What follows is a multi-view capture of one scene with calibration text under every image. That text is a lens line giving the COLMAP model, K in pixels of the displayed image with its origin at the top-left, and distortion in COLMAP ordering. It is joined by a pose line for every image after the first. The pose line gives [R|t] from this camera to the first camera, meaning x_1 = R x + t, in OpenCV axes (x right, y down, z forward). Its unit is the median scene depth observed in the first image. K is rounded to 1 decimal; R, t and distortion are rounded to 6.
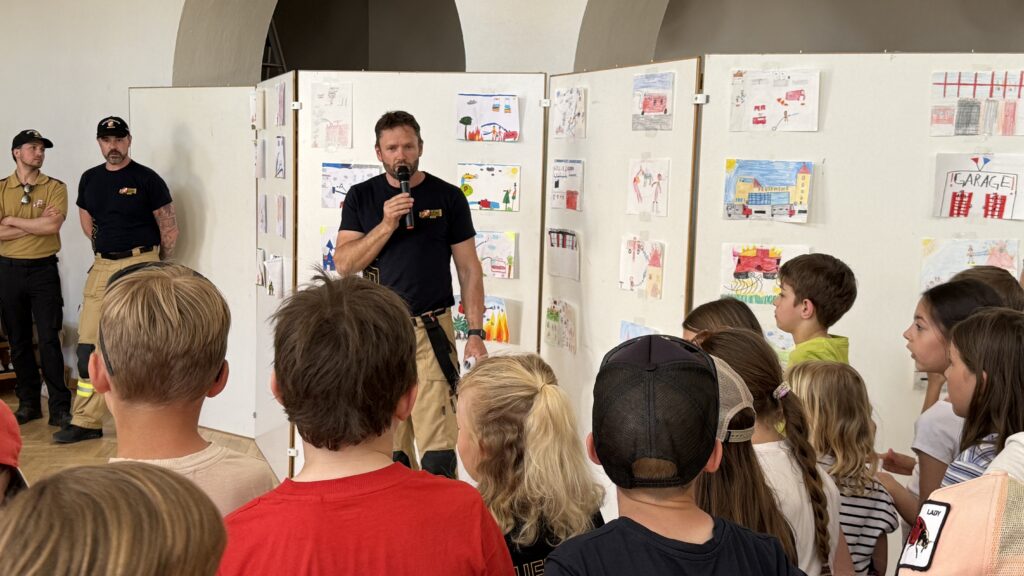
lens RADIAL K [[1290.3, 0, 511.6], [0, 1290.3, 291.3], [0, 0, 1]] dist [0.023846, 0.000000]
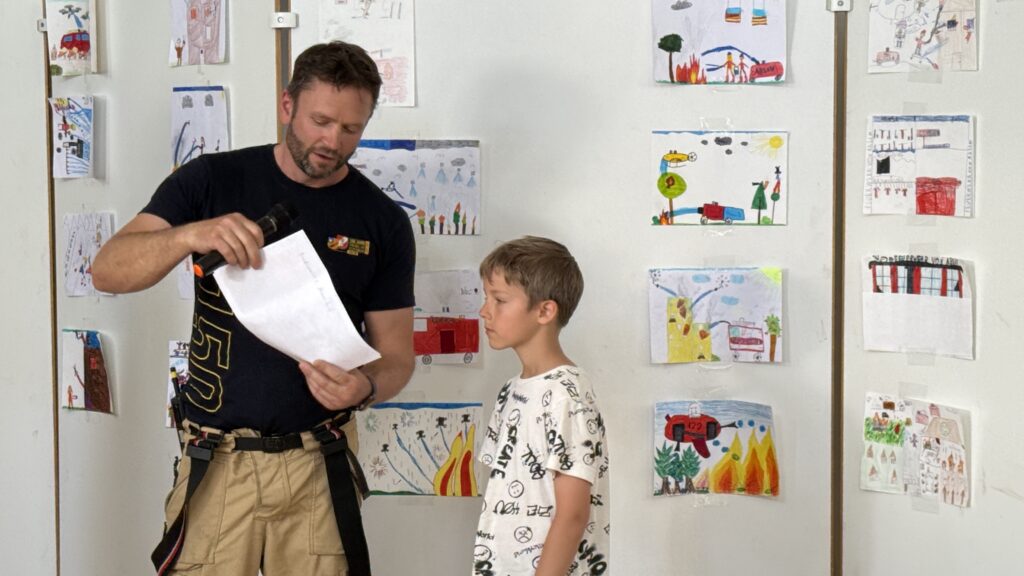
lens RADIAL K [[2364.1, 0, 512.0], [0, 2364.1, 286.5], [0, 0, 1]] dist [-0.052509, 0.000000]
pose [[0.966779, -0.047211, 0.251216, -0.321555], [0.056304, 0.997989, -0.029127, -0.018157], [-0.249336, 0.042304, 0.967493, 0.158175]]
